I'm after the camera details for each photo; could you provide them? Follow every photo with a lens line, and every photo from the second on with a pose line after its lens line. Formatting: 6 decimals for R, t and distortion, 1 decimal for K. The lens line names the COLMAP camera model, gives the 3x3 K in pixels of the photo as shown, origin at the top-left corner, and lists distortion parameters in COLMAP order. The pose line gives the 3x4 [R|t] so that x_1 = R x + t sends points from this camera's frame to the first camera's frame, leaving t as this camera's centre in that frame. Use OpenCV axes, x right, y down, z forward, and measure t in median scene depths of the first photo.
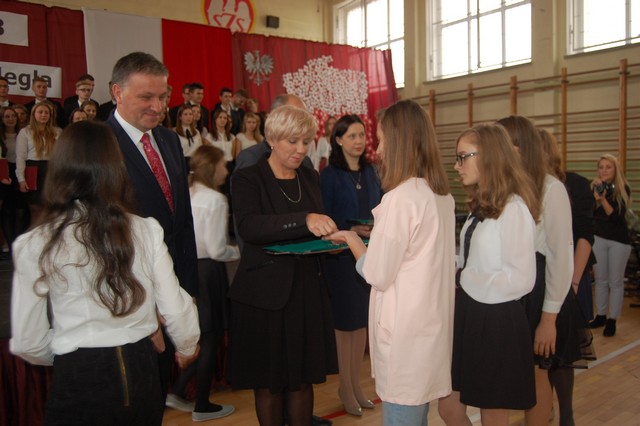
lens RADIAL K [[562.9, 0, 323.5], [0, 562.9, 215.3], [0, 0, 1]] dist [-0.082529, 0.075484]
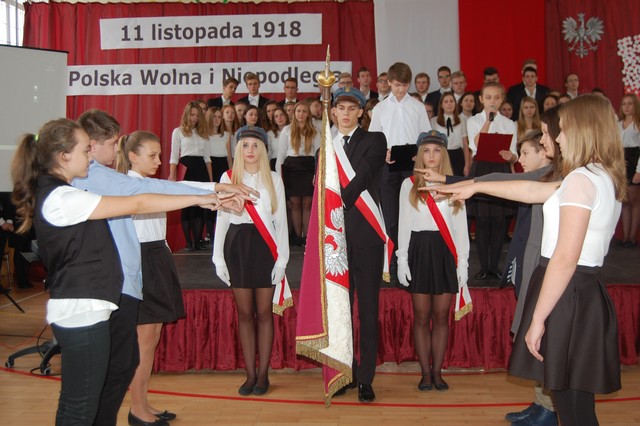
lens RADIAL K [[764.4, 0, 311.1], [0, 764.4, 216.3], [0, 0, 1]] dist [-0.054786, 0.000000]
pose [[0.767789, 0.032266, -0.639890, 0.276435], [-0.041668, 0.999131, 0.000383, 0.009223], [0.639347, 0.026369, 0.768466, -0.065860]]
